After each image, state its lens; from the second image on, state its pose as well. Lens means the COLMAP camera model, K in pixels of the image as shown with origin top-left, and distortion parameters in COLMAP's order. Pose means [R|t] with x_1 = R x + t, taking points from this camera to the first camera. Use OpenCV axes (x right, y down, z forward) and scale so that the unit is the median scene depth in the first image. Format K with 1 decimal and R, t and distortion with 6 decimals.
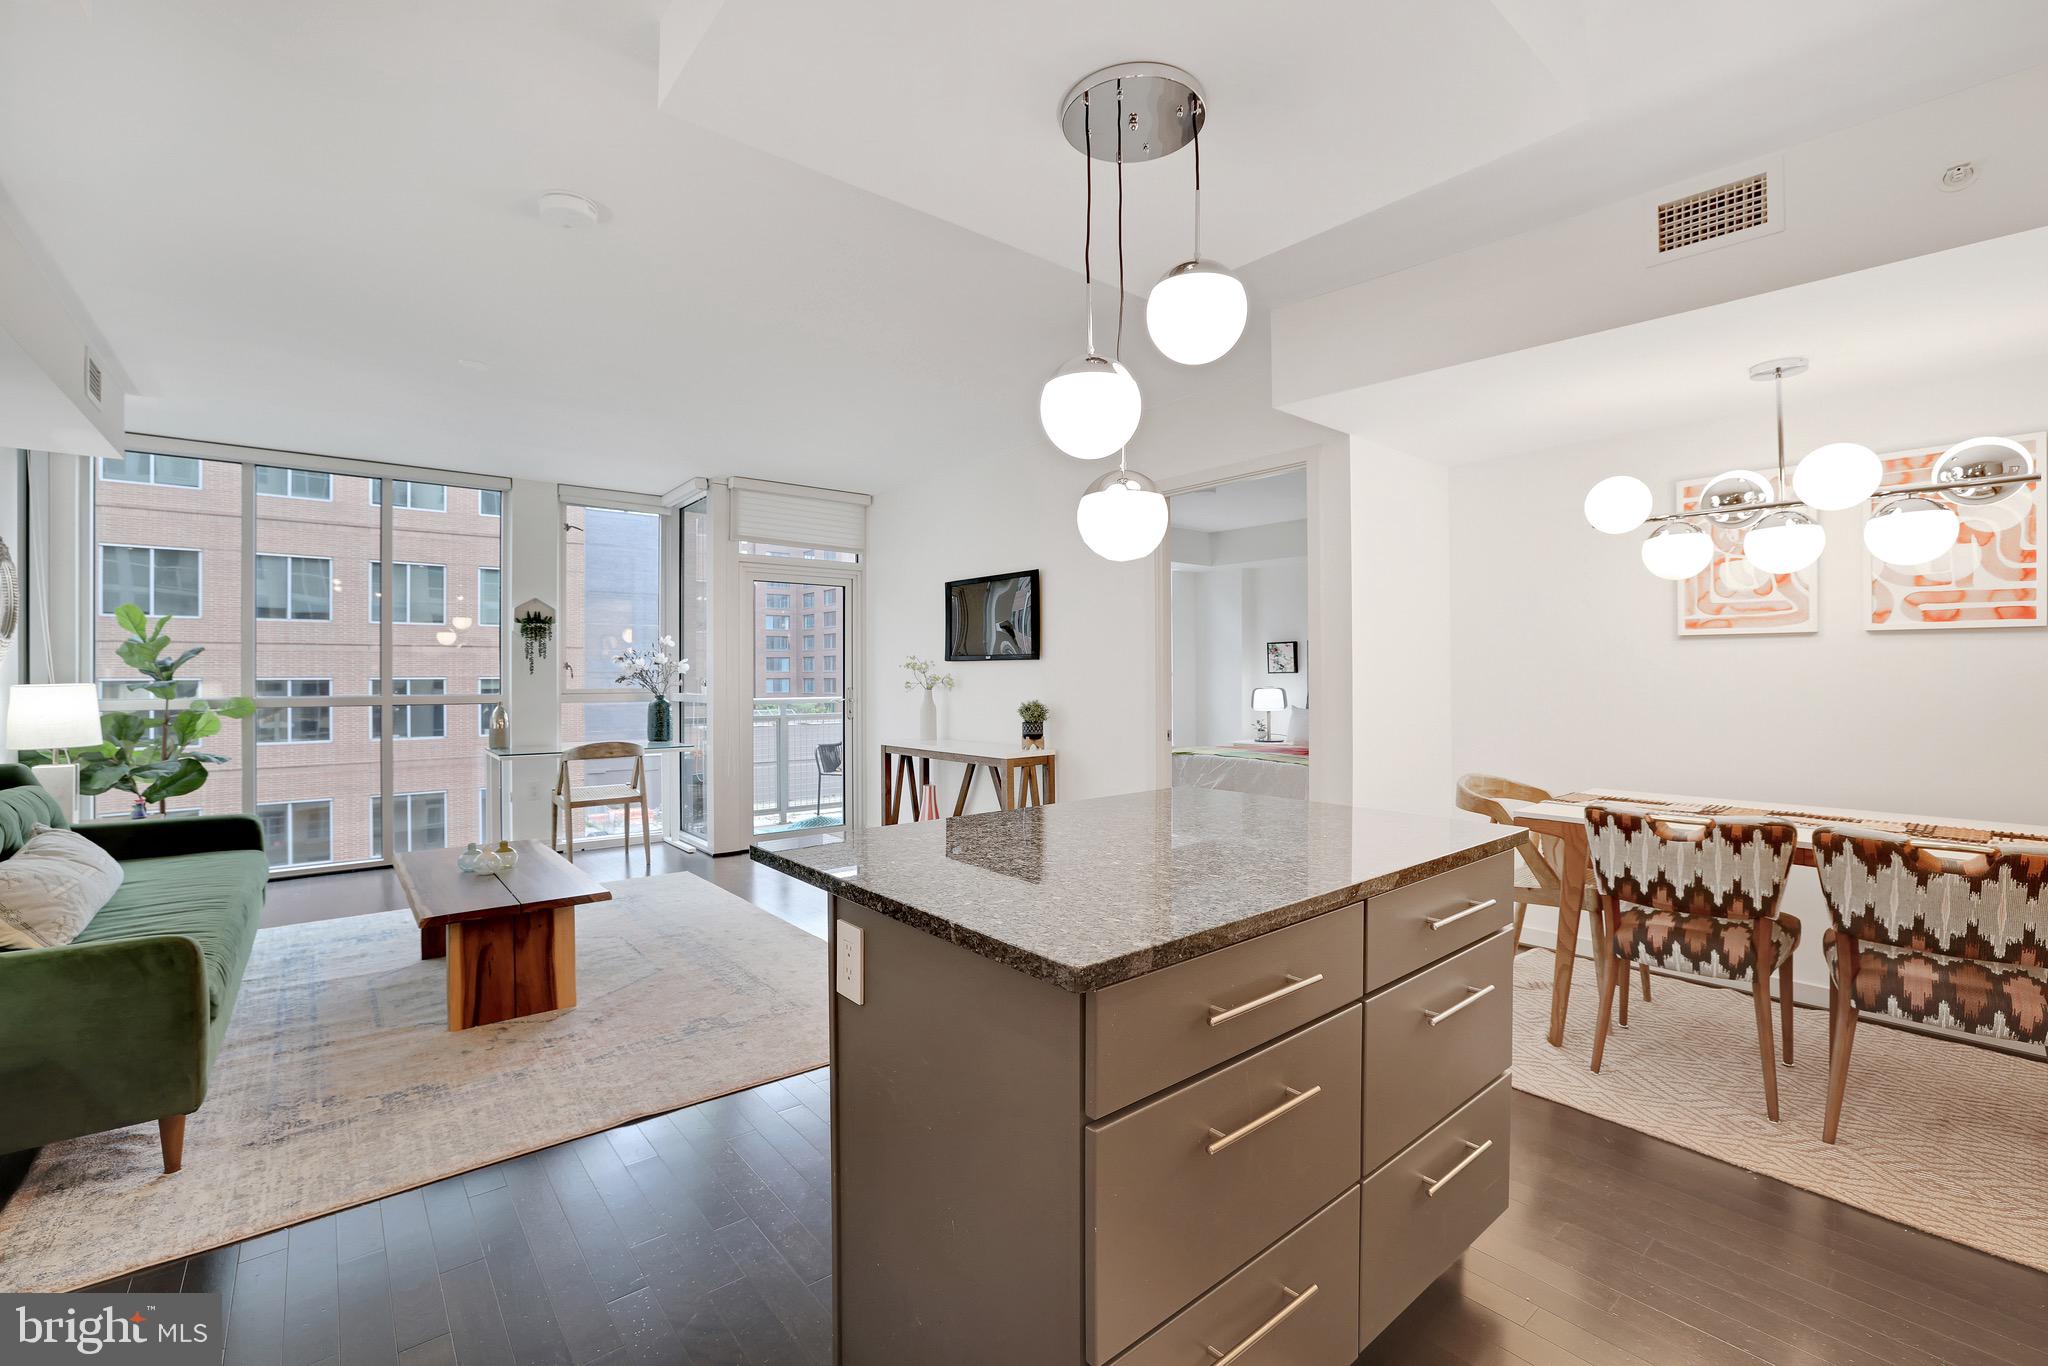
lens RADIAL K [[882.5, 0, 1015.7], [0, 882.5, 665.7], [0, 0, 1]] dist [-0.039821, 0.012375]
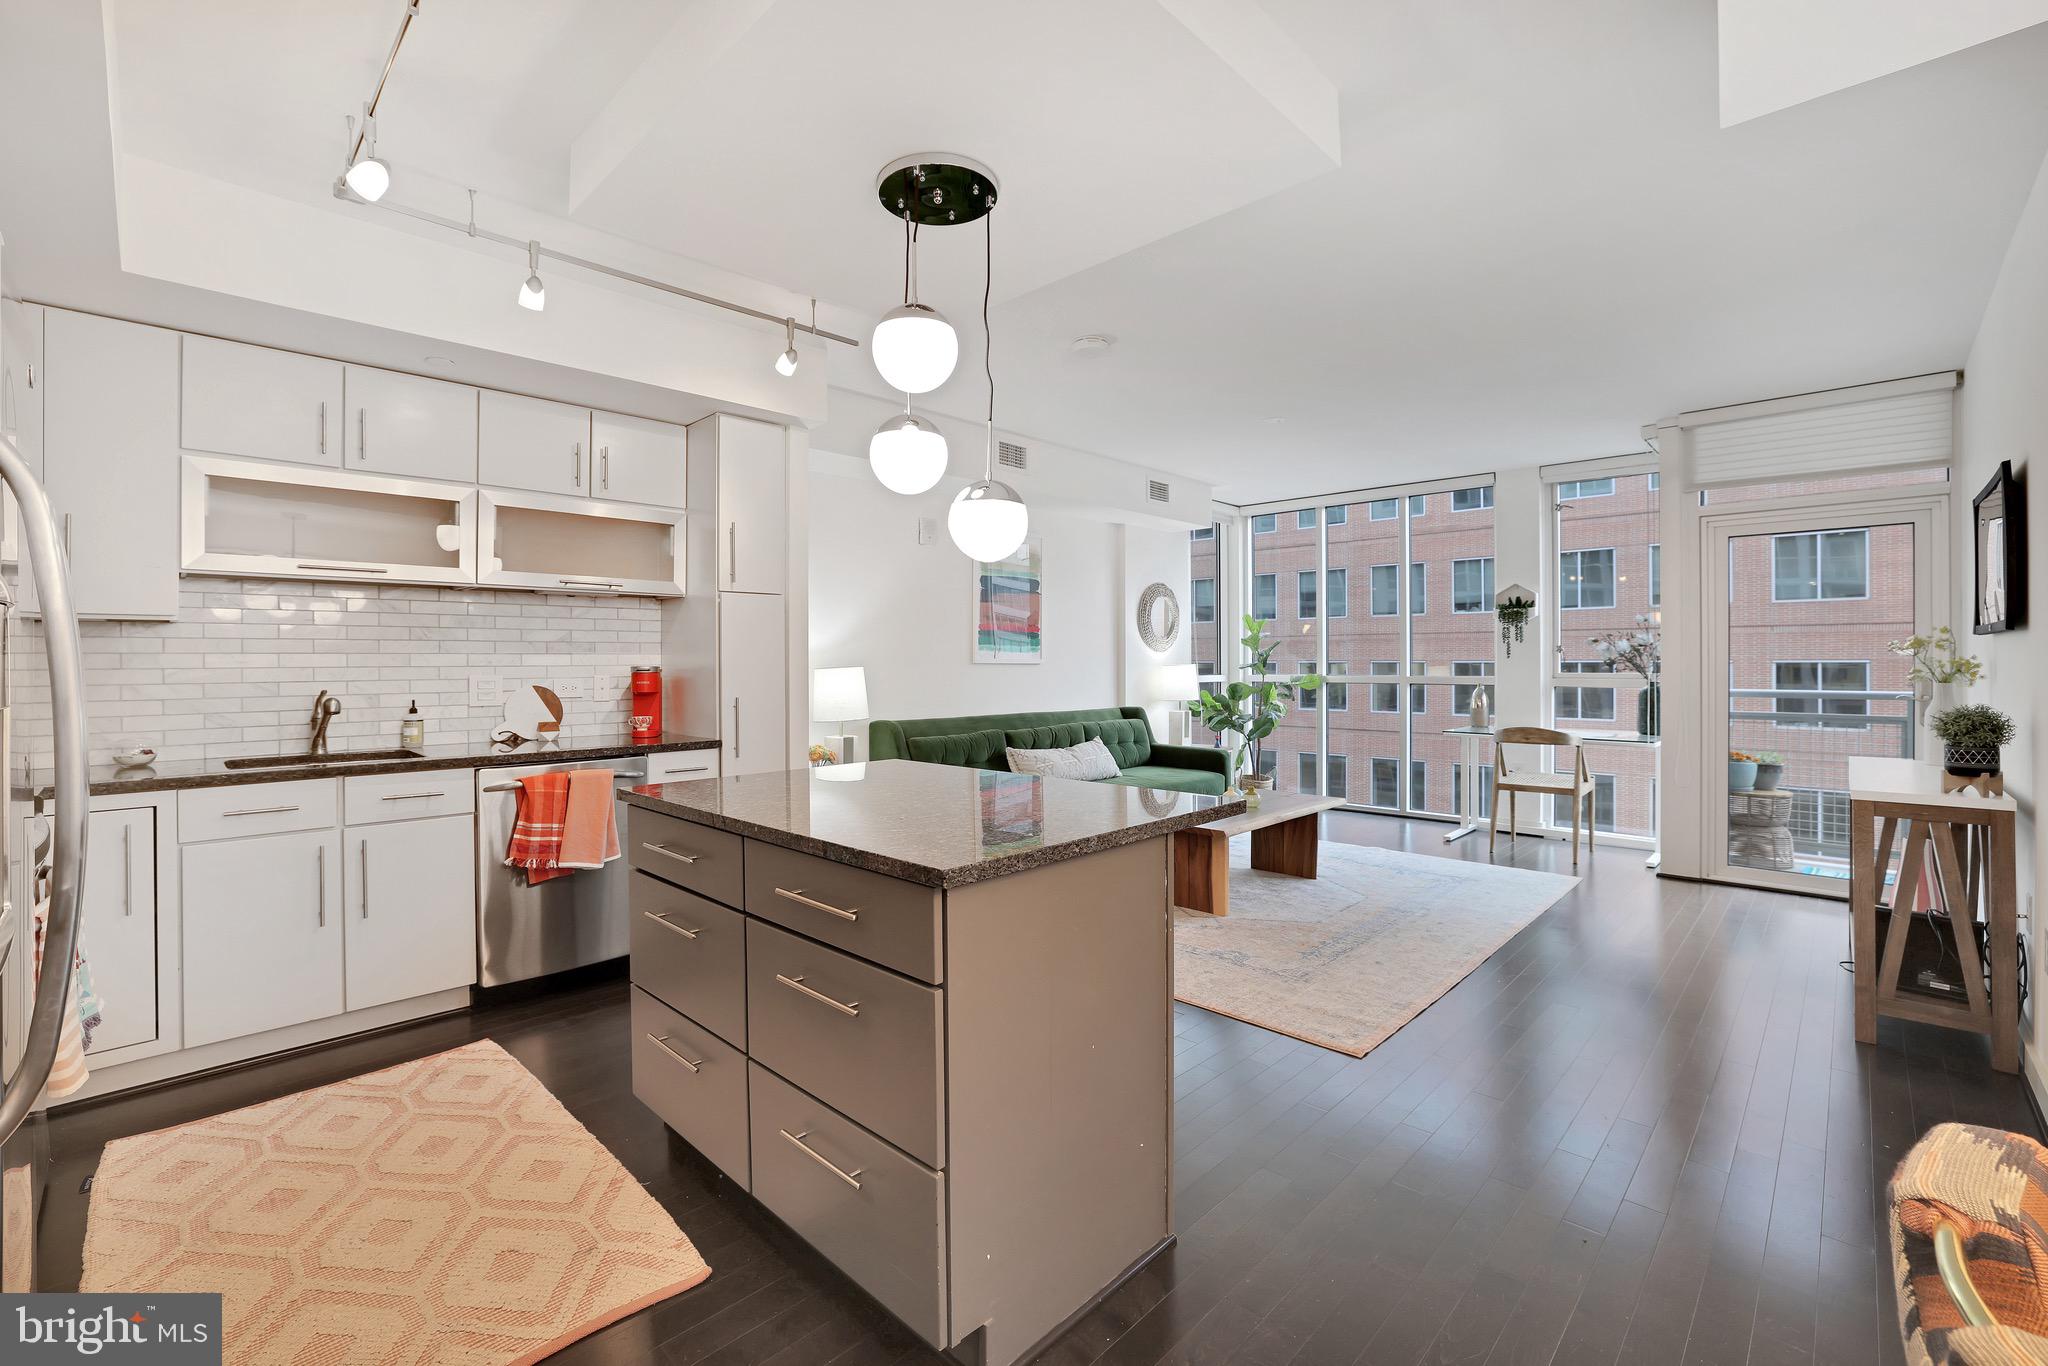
lens RADIAL K [[882.5, 0, 1001.0], [0, 882.5, 654.4], [0, 0, 1]] dist [-0.039821, 0.012375]
pose [[0.110878, -0.004352, -0.993825, 0.483153], [0.011132, 0.999933, -0.003136, 0.002412], [0.993772, -0.010716, 0.110919, 0.344460]]
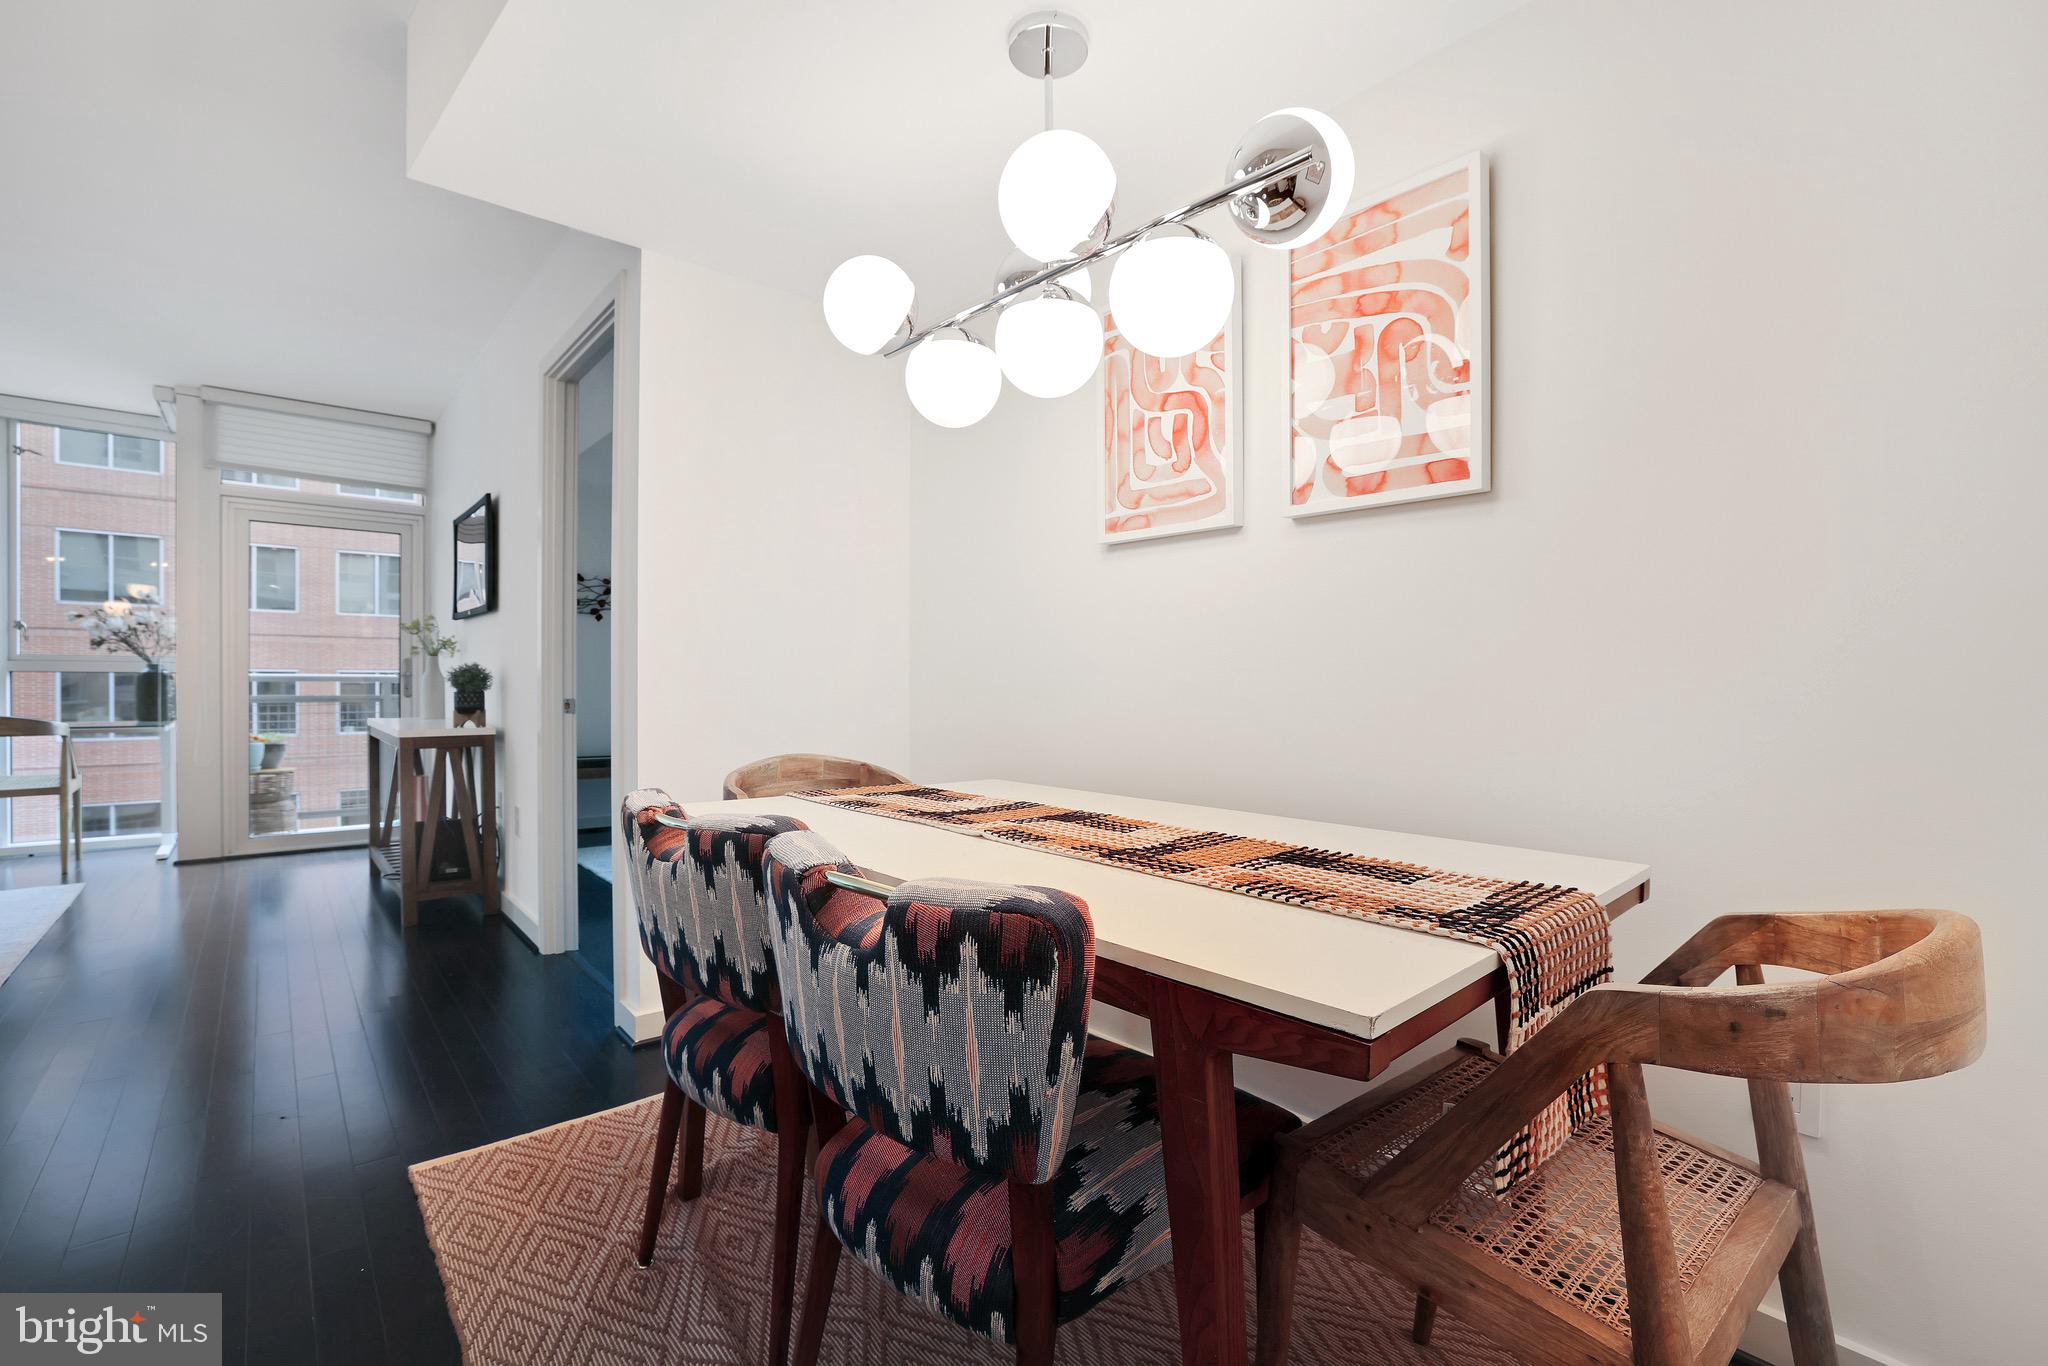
lens RADIAL K [[882.5, 0, 1025.8], [0, 882.5, 691.9], [0, 0, 1]] dist [-0.039821, 0.012375]
pose [[0.998953, 0.007208, 0.045173, 0.467623], [-0.008346, 0.999651, 0.025056, 0.042414], [-0.044976, -0.025407, 0.998665, 0.224672]]
